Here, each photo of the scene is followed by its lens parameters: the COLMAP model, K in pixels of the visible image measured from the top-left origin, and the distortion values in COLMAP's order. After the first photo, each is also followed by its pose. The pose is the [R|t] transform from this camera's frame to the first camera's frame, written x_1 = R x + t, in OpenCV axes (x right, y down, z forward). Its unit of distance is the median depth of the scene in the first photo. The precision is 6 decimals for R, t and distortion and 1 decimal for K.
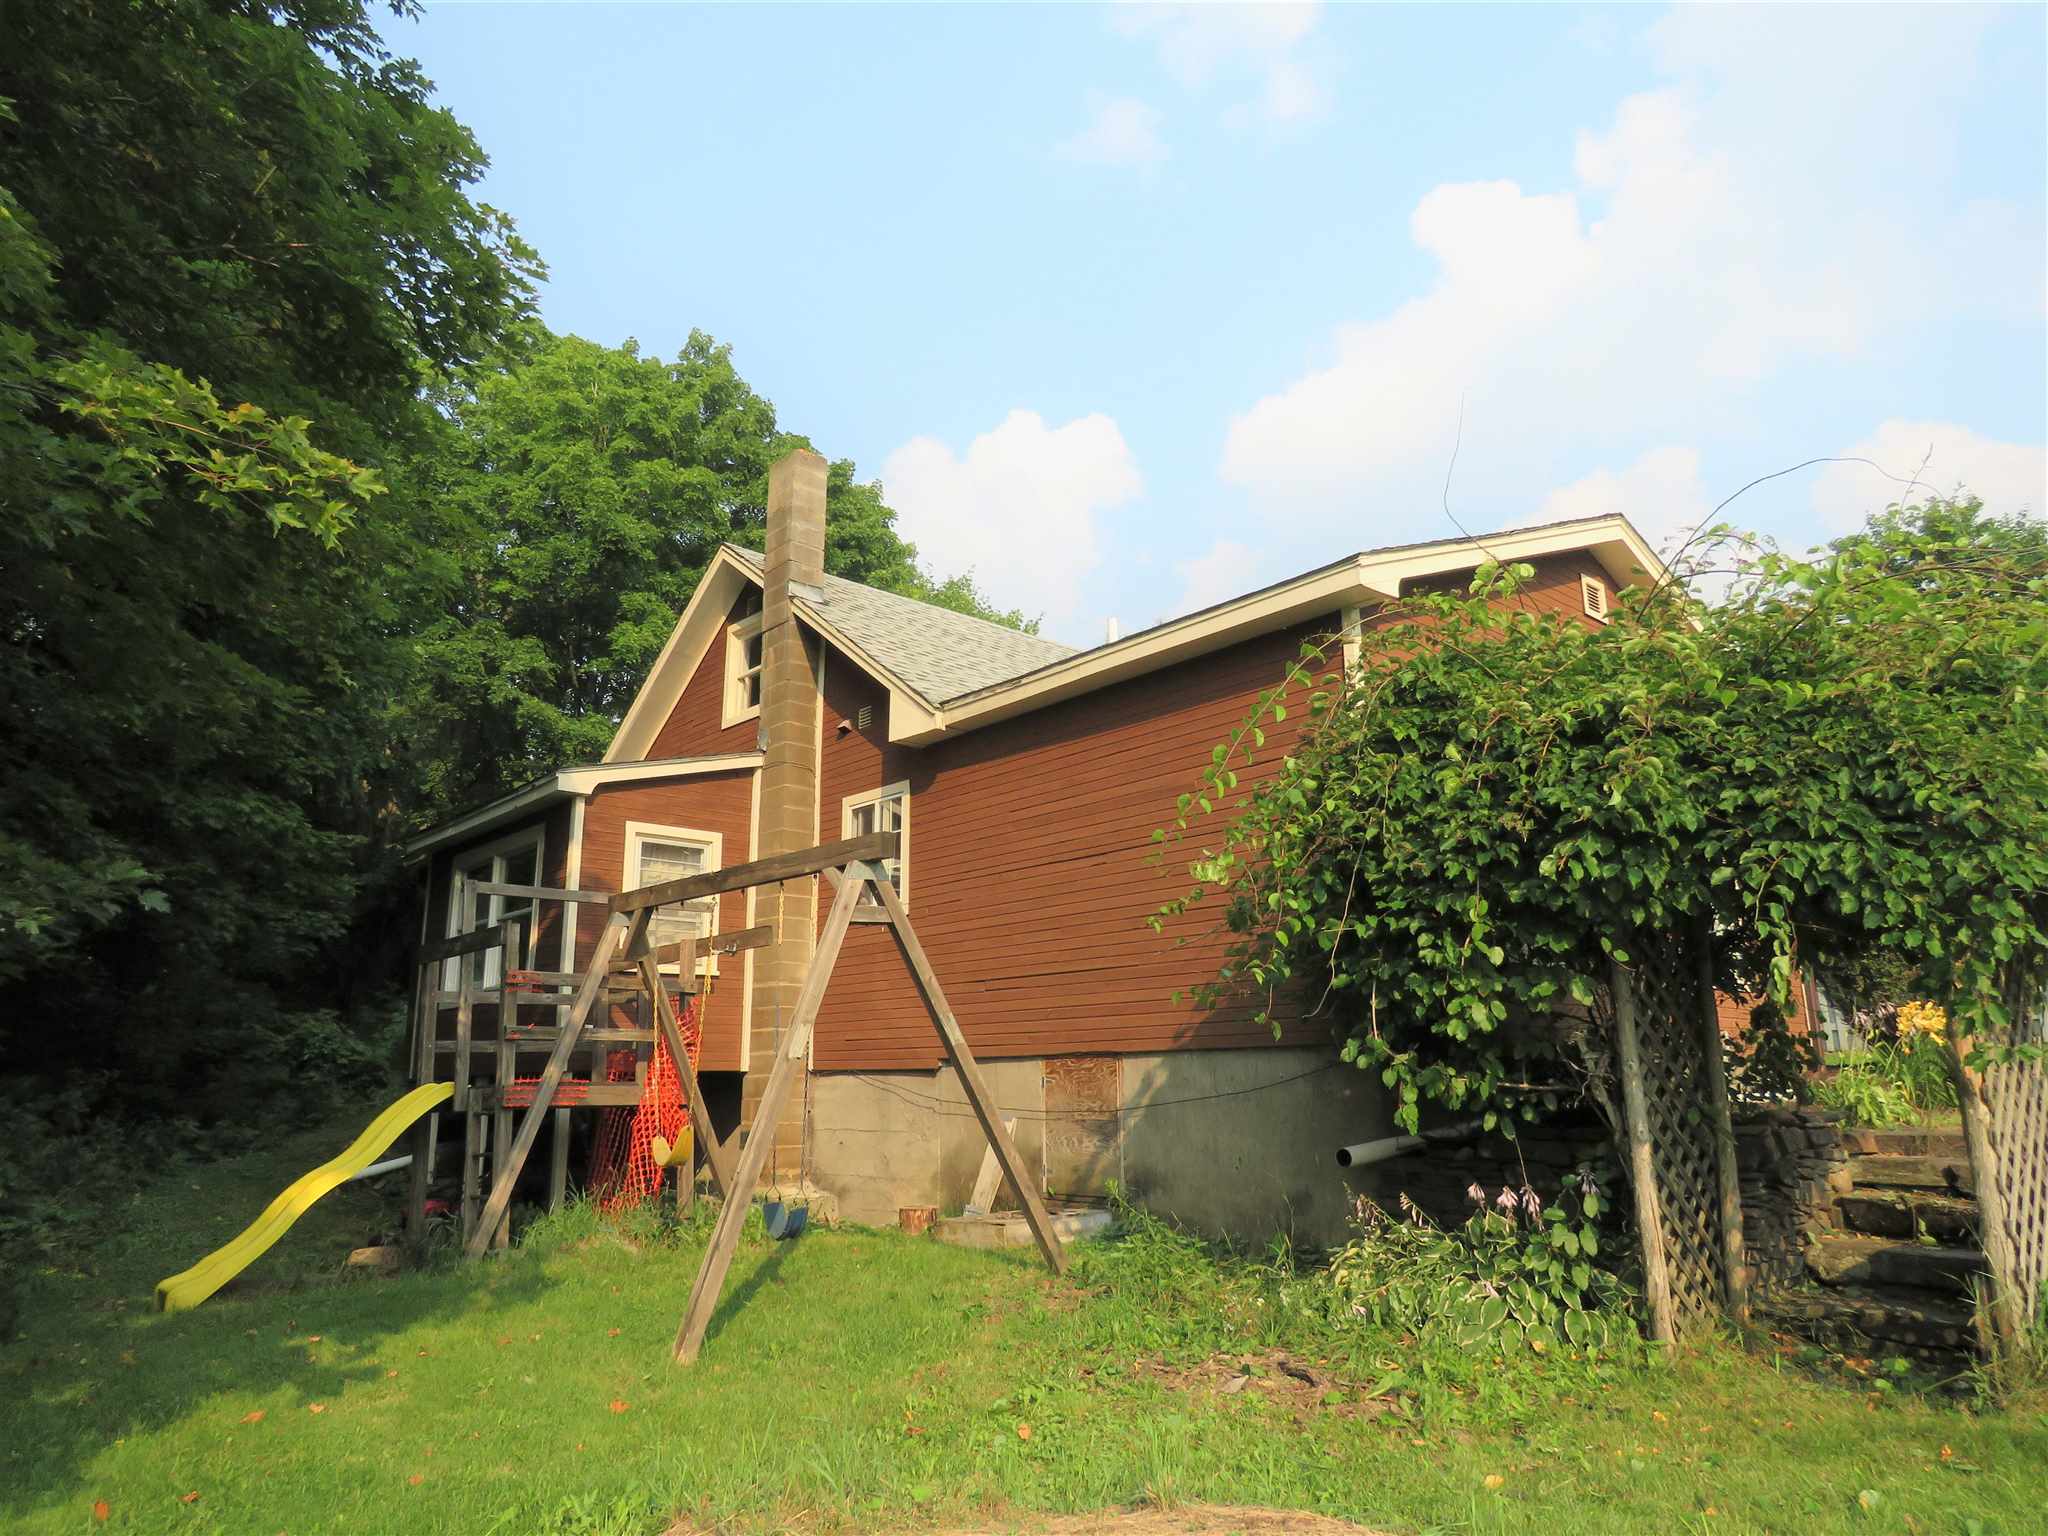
lens RADIAL K [[1313.7, 0, 1025.4], [0, 1313.7, 764.0], [0, 0, 1]] dist [-0.002038, -0.000600]
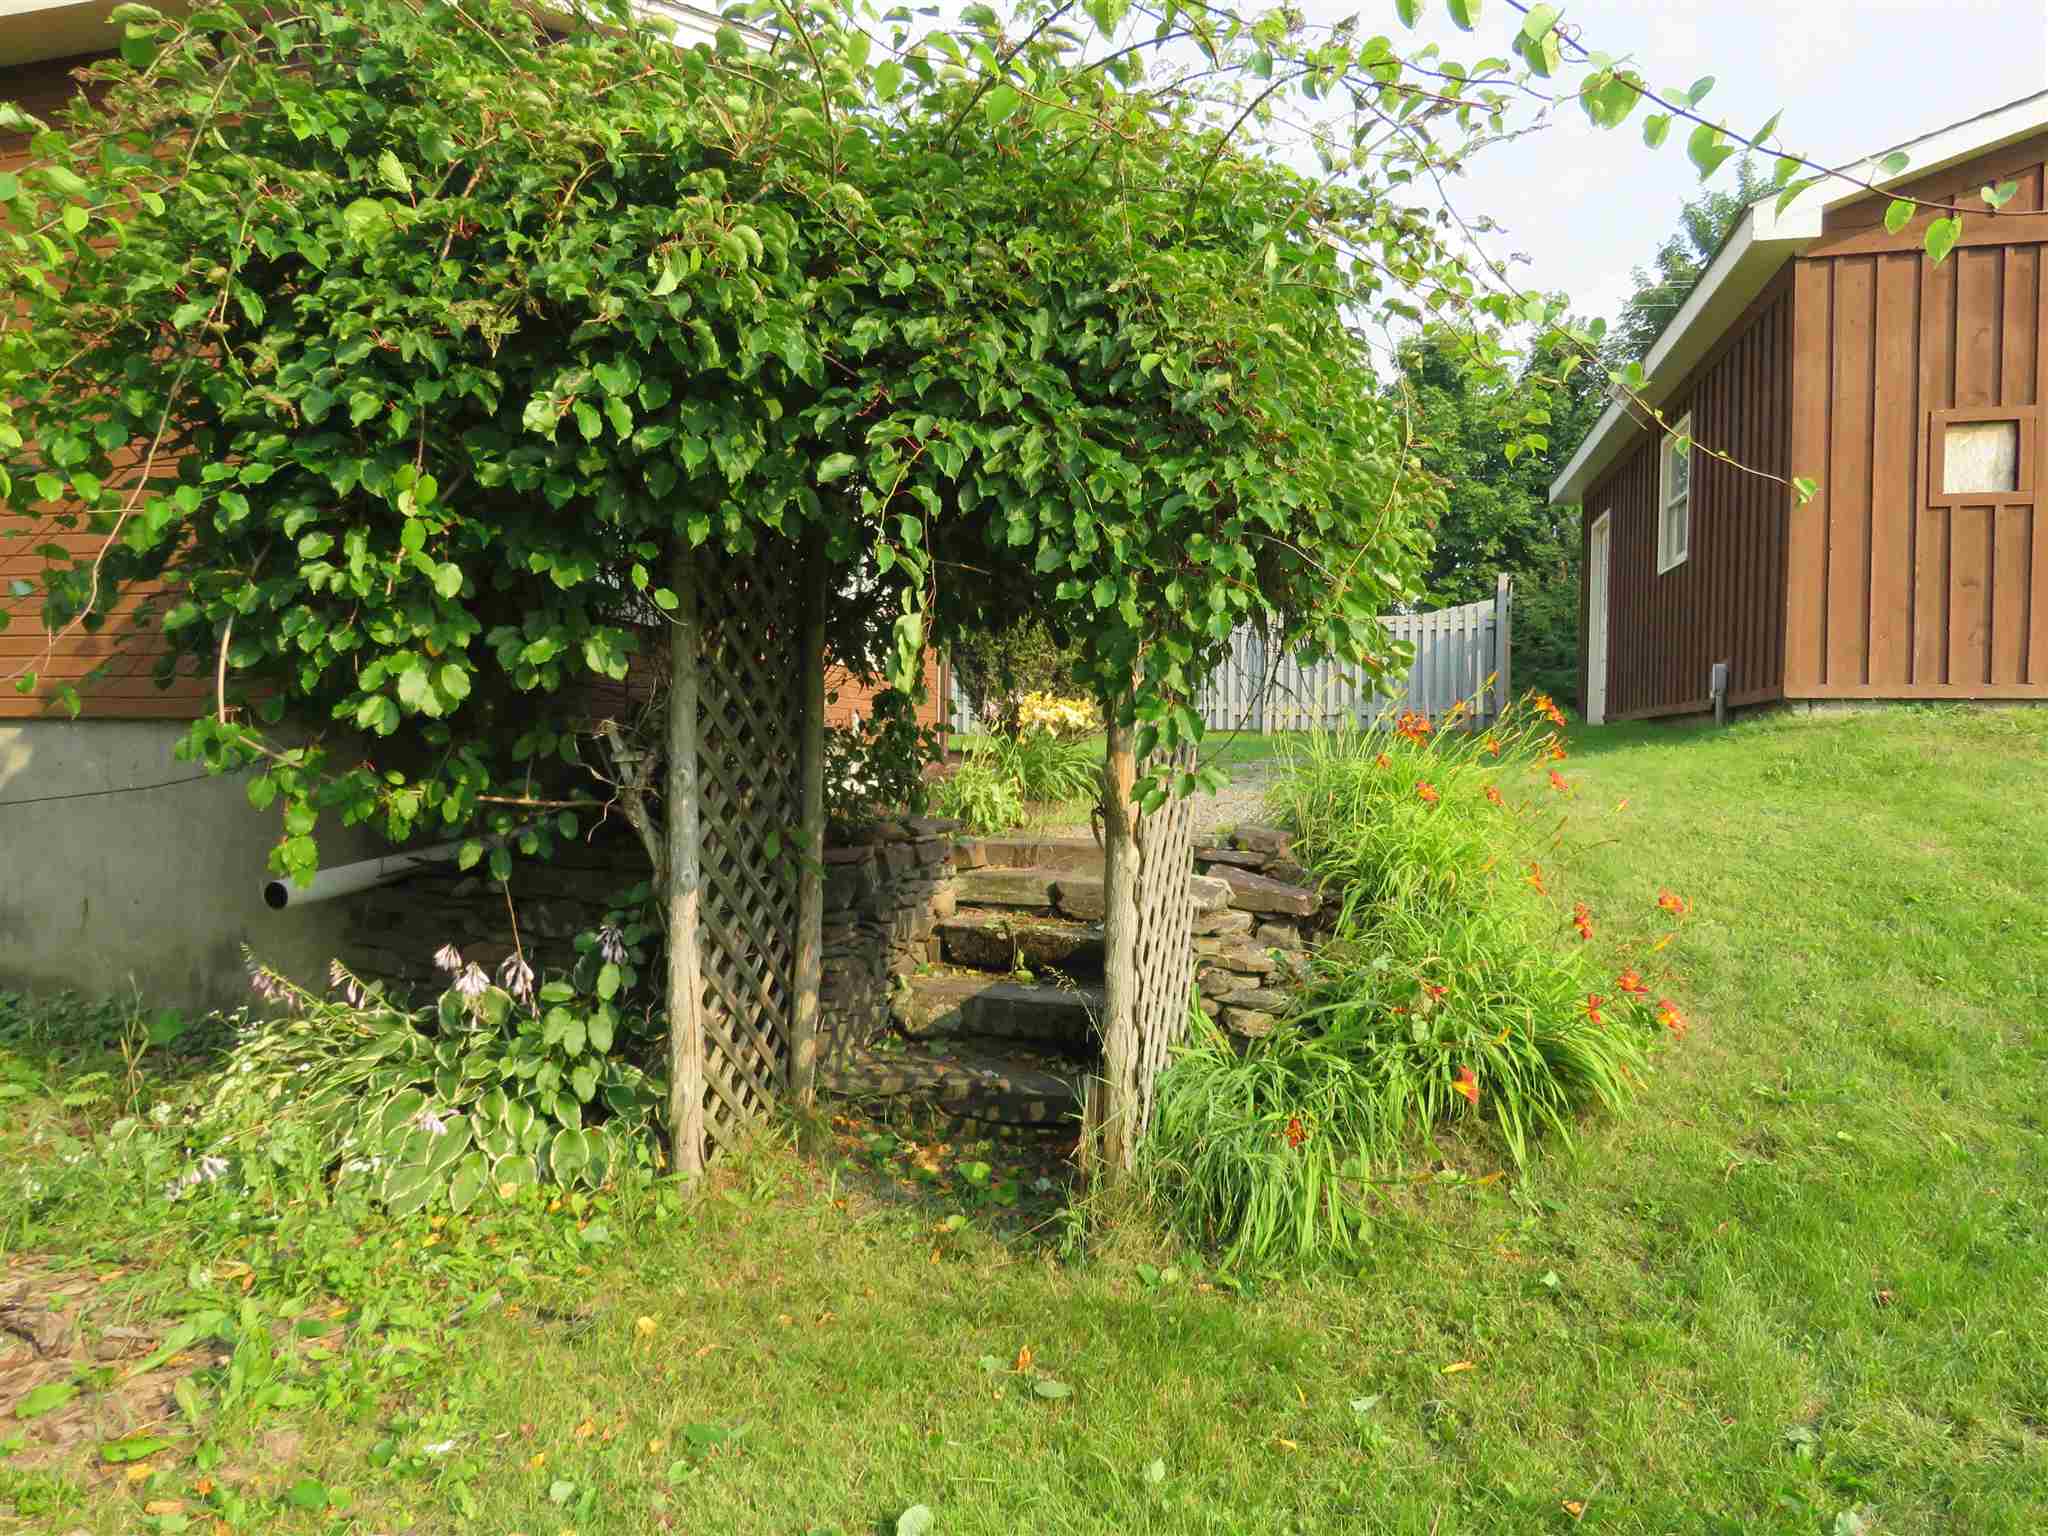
lens RADIAL K [[1313.7, 0, 1022.8], [0, 1313.7, 765.5], [0, 0, 1]] dist [-0.002038, -0.000600]
pose [[0.828793, 0.009278, 0.559478, 0.241119], [-0.149113, 0.967369, 0.204849, 0.070151], [-0.539321, -0.253202, 0.803132, 0.401257]]
